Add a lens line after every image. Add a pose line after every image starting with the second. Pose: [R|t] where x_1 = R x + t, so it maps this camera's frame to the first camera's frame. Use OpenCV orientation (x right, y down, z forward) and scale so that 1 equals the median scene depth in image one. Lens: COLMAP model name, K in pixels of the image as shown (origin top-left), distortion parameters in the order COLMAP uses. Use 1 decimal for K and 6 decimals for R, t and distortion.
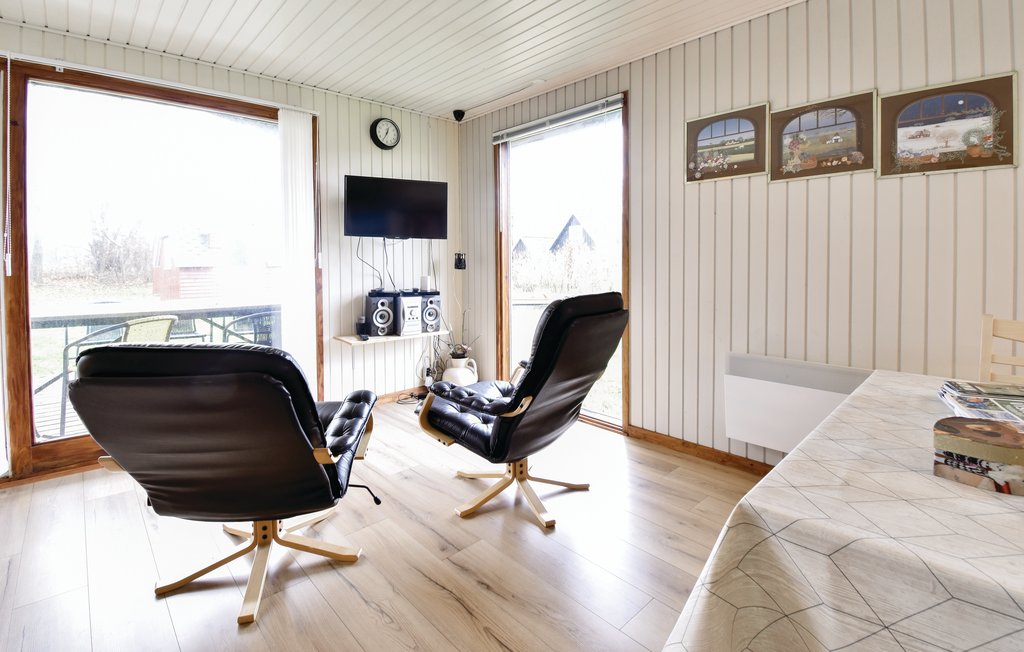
lens RADIAL K [[484.4, 0, 512.0], [0, 484.4, 326.0], [0, 0, 1]] dist [-0.010642, -0.001636]
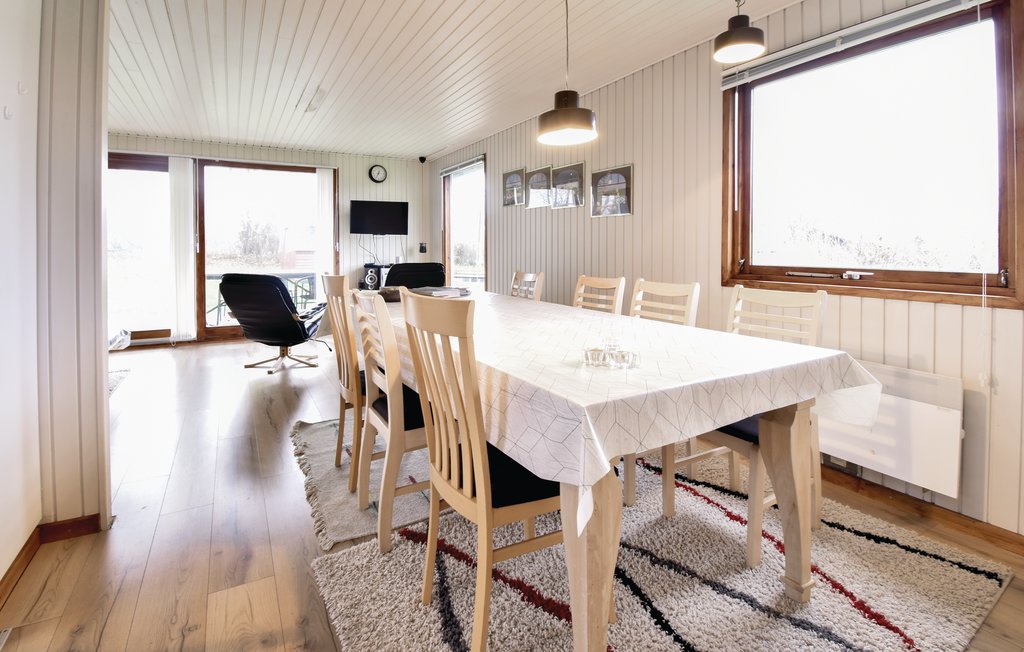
lens RADIAL K [[482.9, 0, 509.5], [0, 482.9, 335.0], [0, 0, 1]] dist [0.000287, -0.017298]
pose [[0.976799, 0.042215, -0.209954, 0.622824], [-0.032628, 0.998270, 0.048919, 0.084693], [0.211656, -0.040934, 0.976487, -0.654849]]
